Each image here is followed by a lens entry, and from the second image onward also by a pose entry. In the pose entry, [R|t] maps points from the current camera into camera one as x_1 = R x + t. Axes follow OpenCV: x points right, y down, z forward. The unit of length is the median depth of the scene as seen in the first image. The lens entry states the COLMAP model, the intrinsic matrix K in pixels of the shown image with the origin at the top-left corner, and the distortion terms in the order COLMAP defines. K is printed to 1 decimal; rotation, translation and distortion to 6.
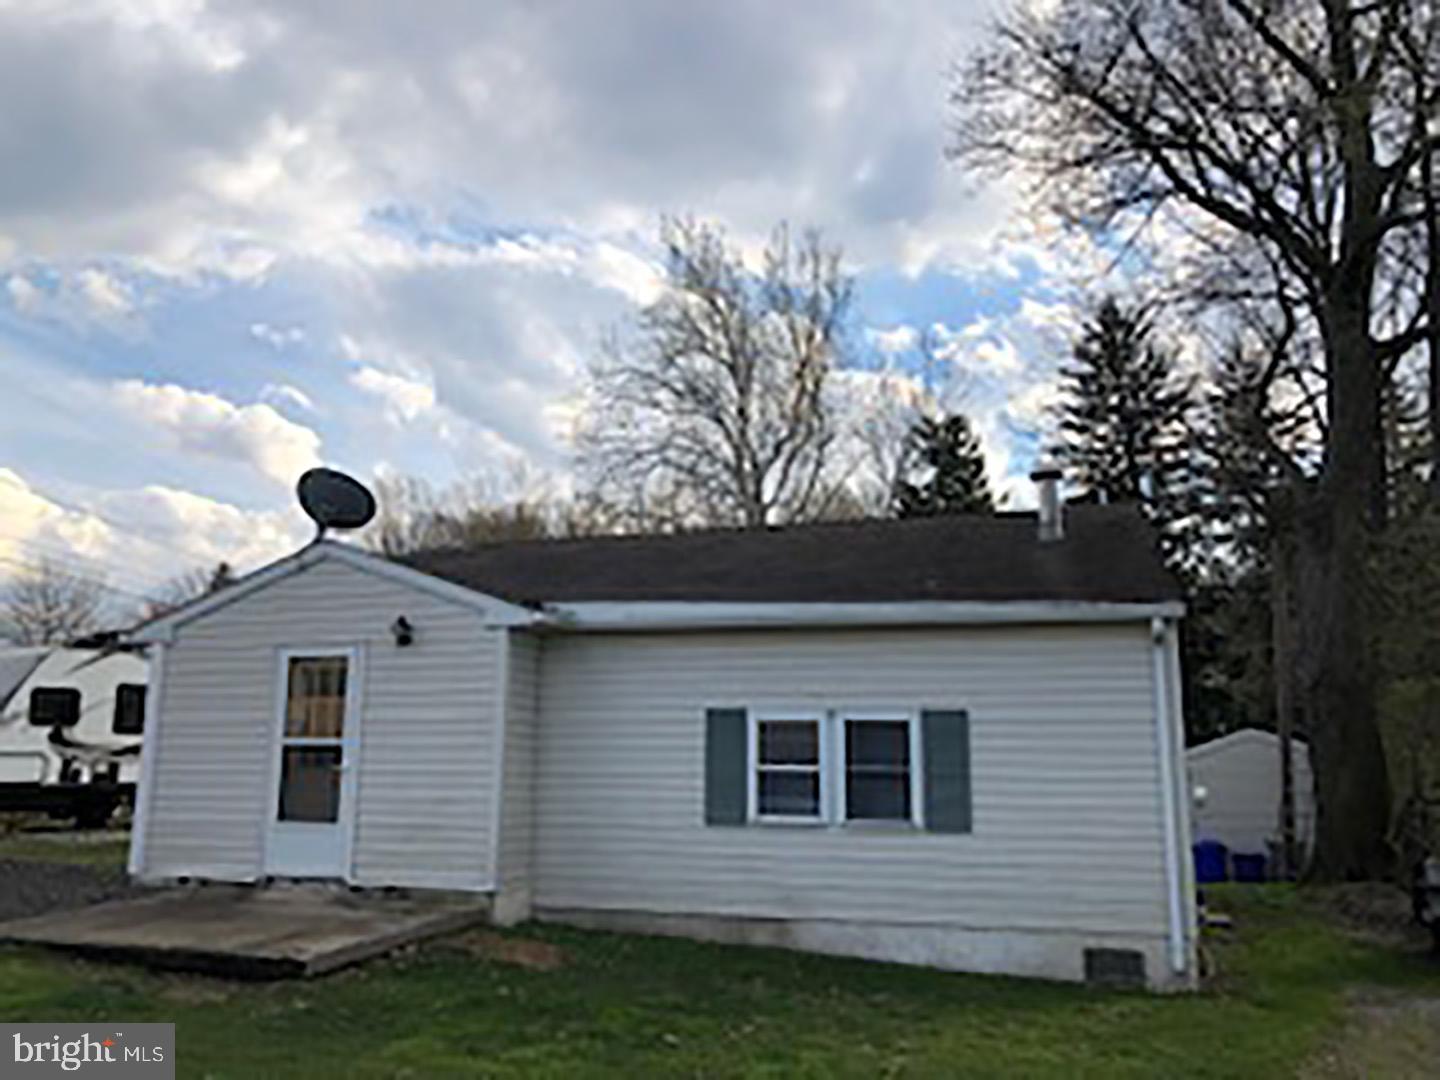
lens RADIAL K [[1182.4, 0, 720.0], [0, 1182.4, 540.0], [0, 0, 1]] dist [0.043521, -0.049191]
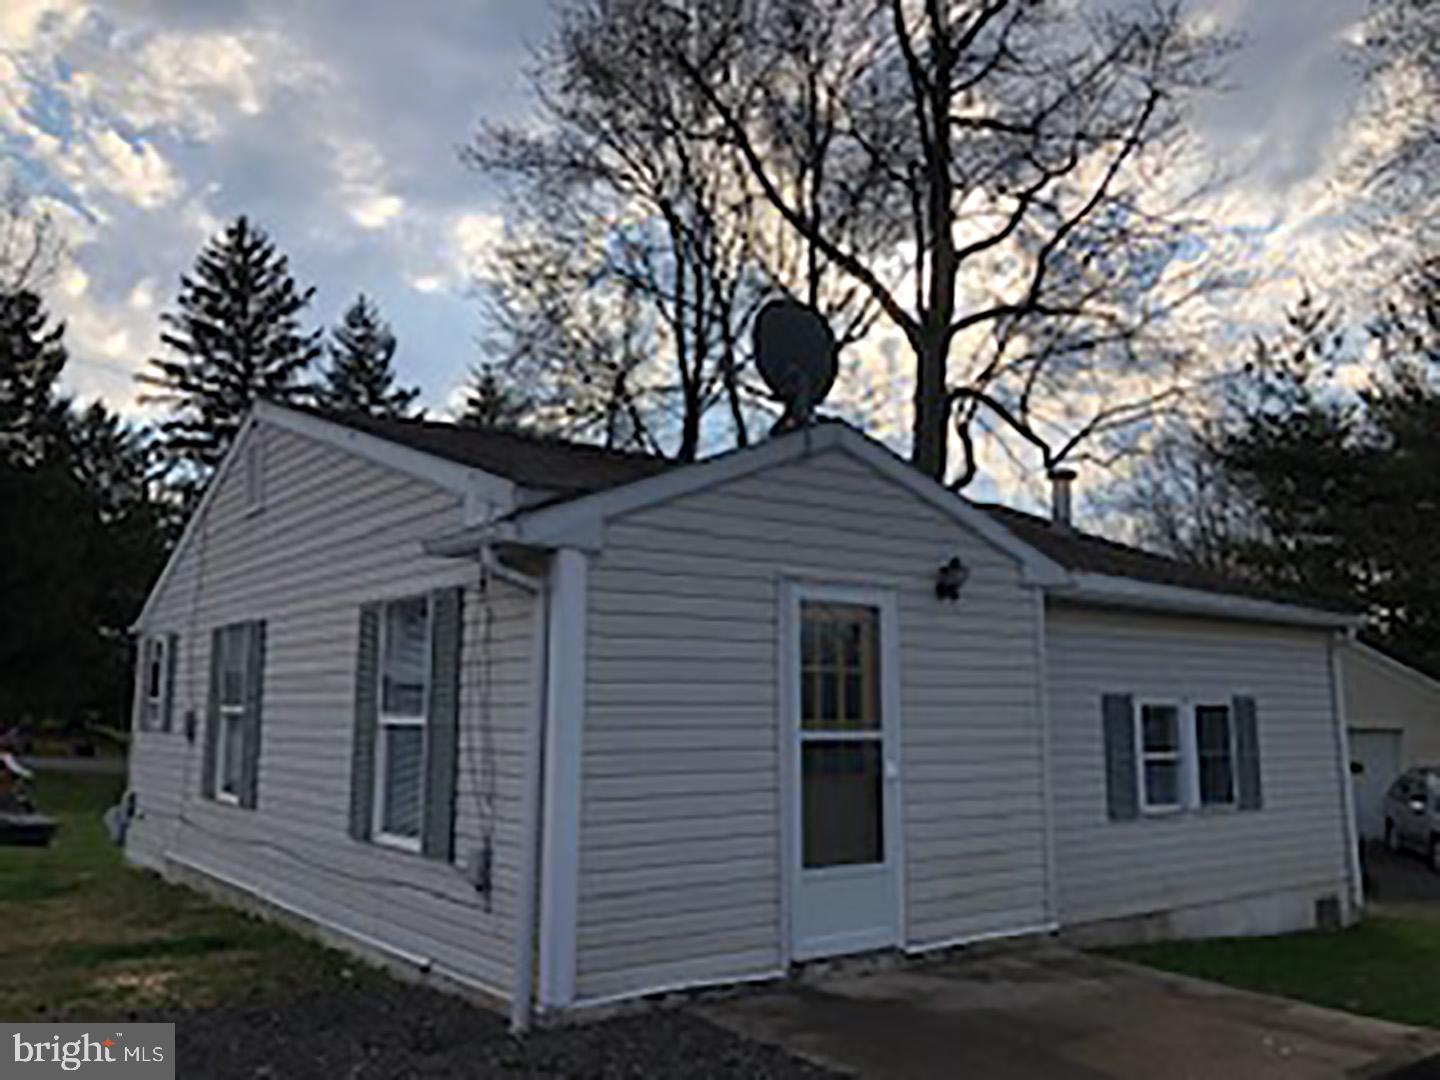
lens RADIAL K [[1182.4, 0, 720.0], [0, 1182.4, 540.0], [0, 0, 1]] dist [0.043521, -0.049191]
pose [[0.574915, 0.111259, 0.810613, -0.924468], [-0.147941, 0.988518, -0.030752, 0.098164], [-0.804727, -0.102243, 0.584774, 0.713461]]
